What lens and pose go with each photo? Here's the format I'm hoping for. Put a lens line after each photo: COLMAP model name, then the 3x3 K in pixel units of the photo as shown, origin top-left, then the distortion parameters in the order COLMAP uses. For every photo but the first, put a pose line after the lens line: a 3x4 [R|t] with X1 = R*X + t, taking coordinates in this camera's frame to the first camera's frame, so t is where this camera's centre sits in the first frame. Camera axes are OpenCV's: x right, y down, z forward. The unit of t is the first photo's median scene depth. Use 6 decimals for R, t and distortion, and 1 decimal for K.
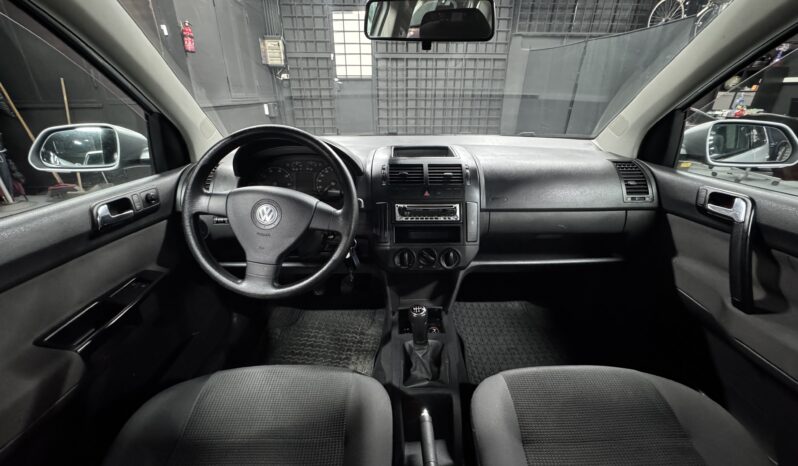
lens RADIAL K [[305.6, 0, 404.8], [0, 305.6, 235.4], [0, 0, 1]] dist [0.003323, 0.000292]
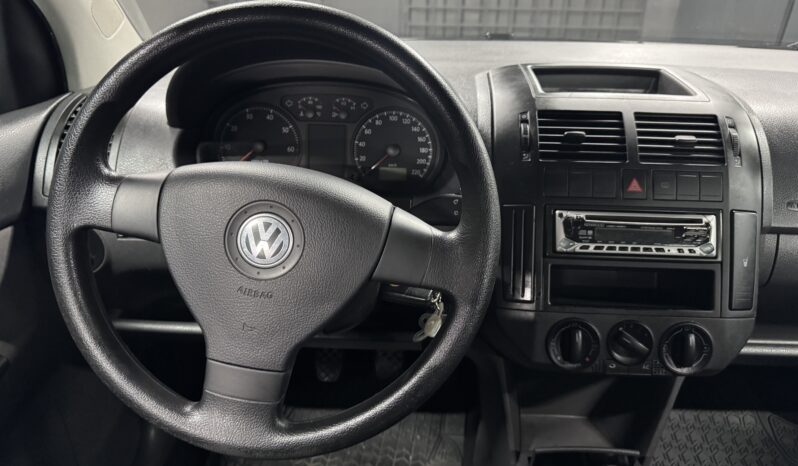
lens RADIAL K [[527.8, 0, 395.4], [0, 527.8, 233.5], [0, 0, 1]] dist [0.018284, -0.015460]
pose [[0.998323, 0.038820, -0.042954, -0.213327], [-0.037516, 0.998823, 0.030746, -0.084491], [0.044097, -0.029083, 0.998604, 0.286564]]
